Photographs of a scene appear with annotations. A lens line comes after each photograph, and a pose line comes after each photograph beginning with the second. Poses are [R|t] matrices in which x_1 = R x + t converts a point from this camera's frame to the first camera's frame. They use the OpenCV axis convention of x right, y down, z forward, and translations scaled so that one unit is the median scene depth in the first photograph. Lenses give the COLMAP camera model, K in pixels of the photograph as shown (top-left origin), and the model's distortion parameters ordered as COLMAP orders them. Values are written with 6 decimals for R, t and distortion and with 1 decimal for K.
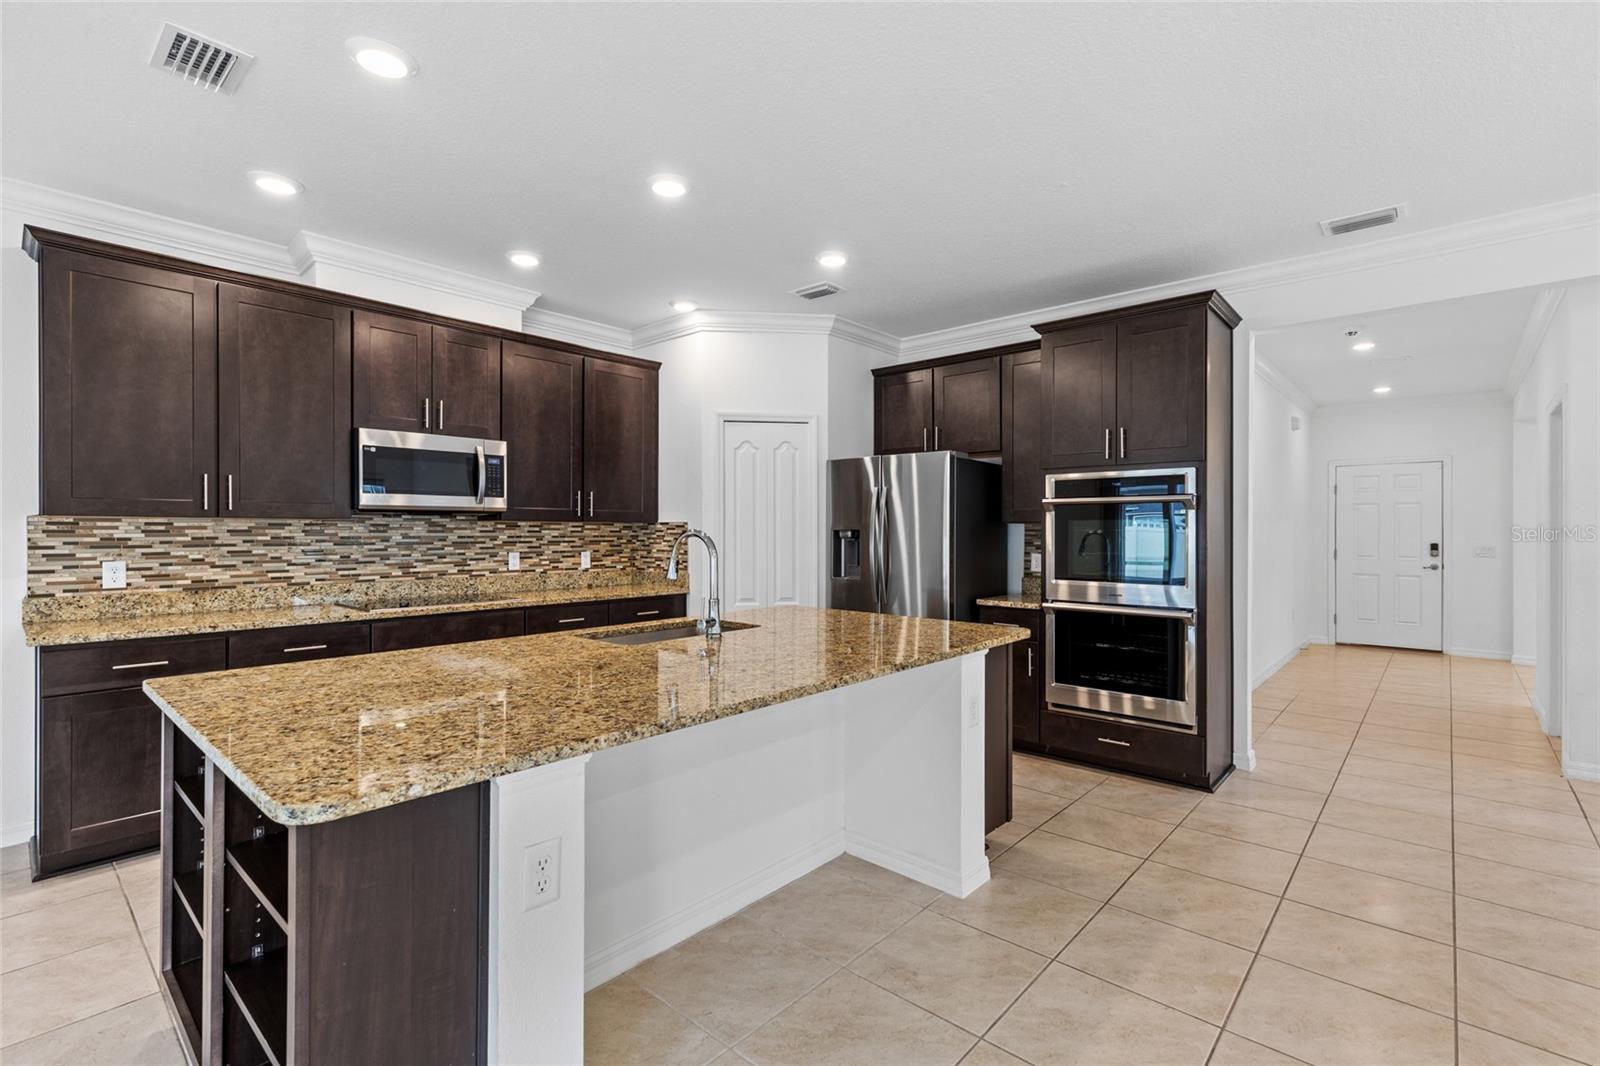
lens RADIAL K [[719.9, 0, 804.5], [0, 719.9, 529.4], [0, 0, 1]] dist [0.012284, -0.005597]
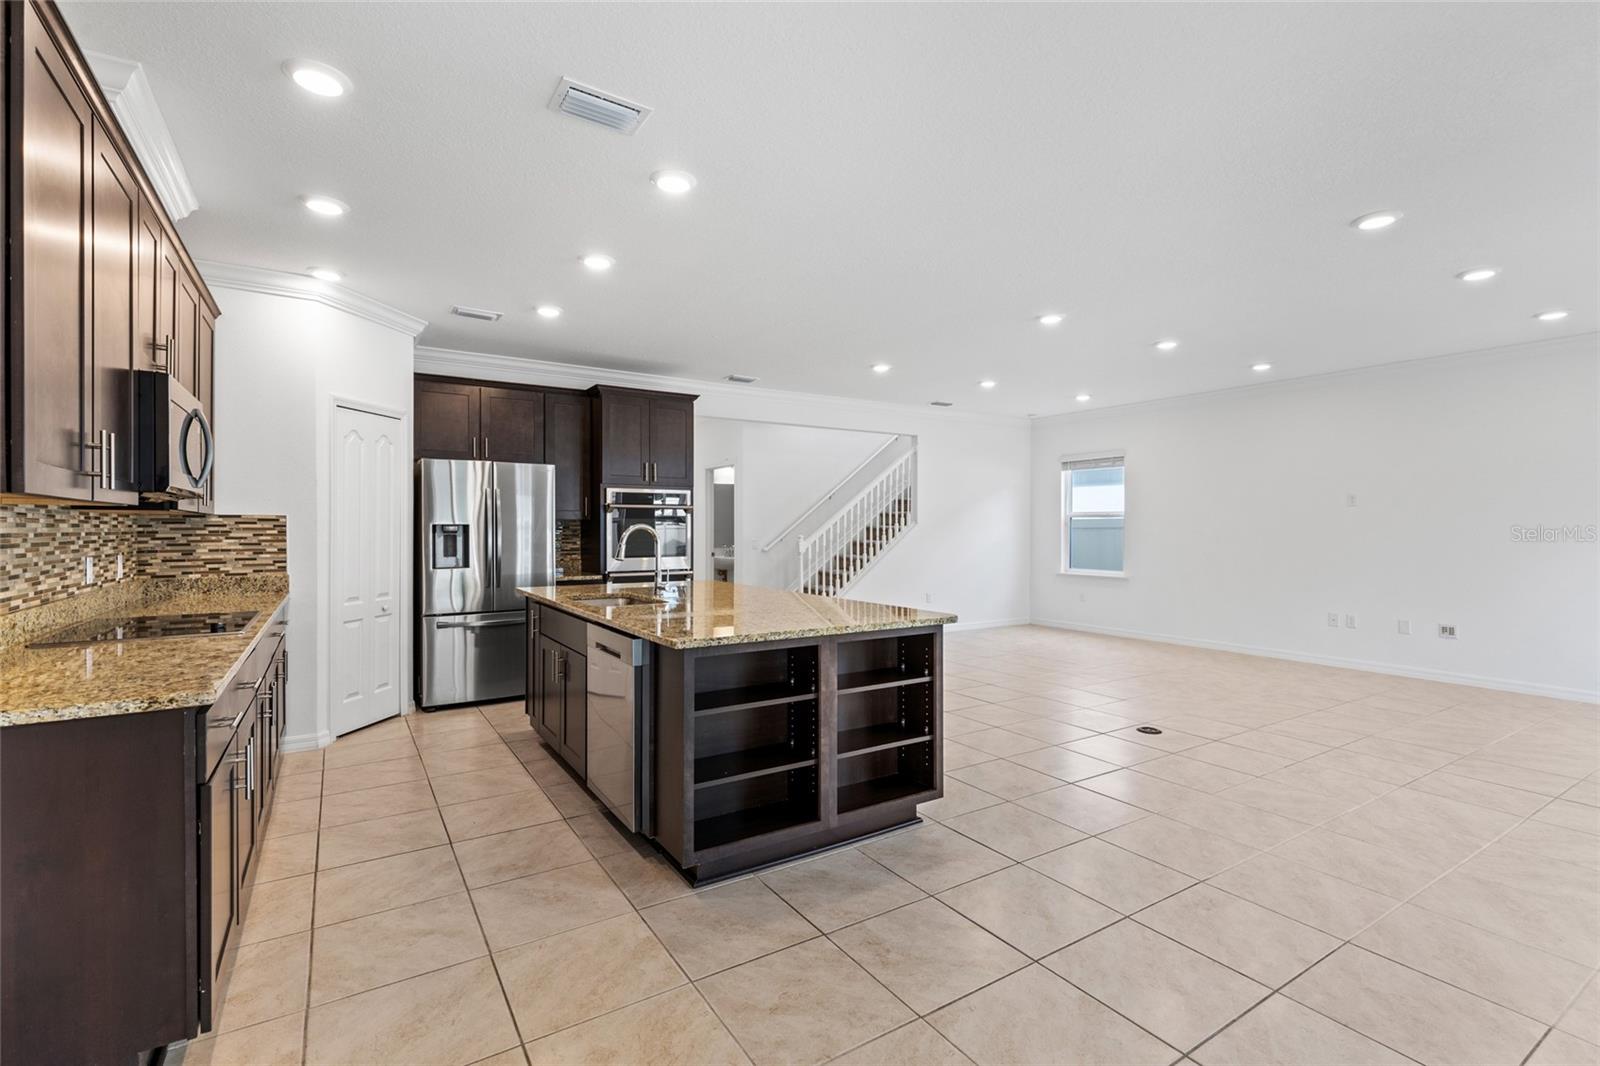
lens RADIAL K [[719.9, 0, 804.5], [0, 719.9, 529.4], [0, 0, 1]] dist [0.012284, -0.005597]
pose [[0.270177, -0.003406, 0.962805, -0.977797], [-0.001830, 0.999990, 0.004050, 0.002619], [-0.962809, -0.002856, 0.270168, 0.208687]]
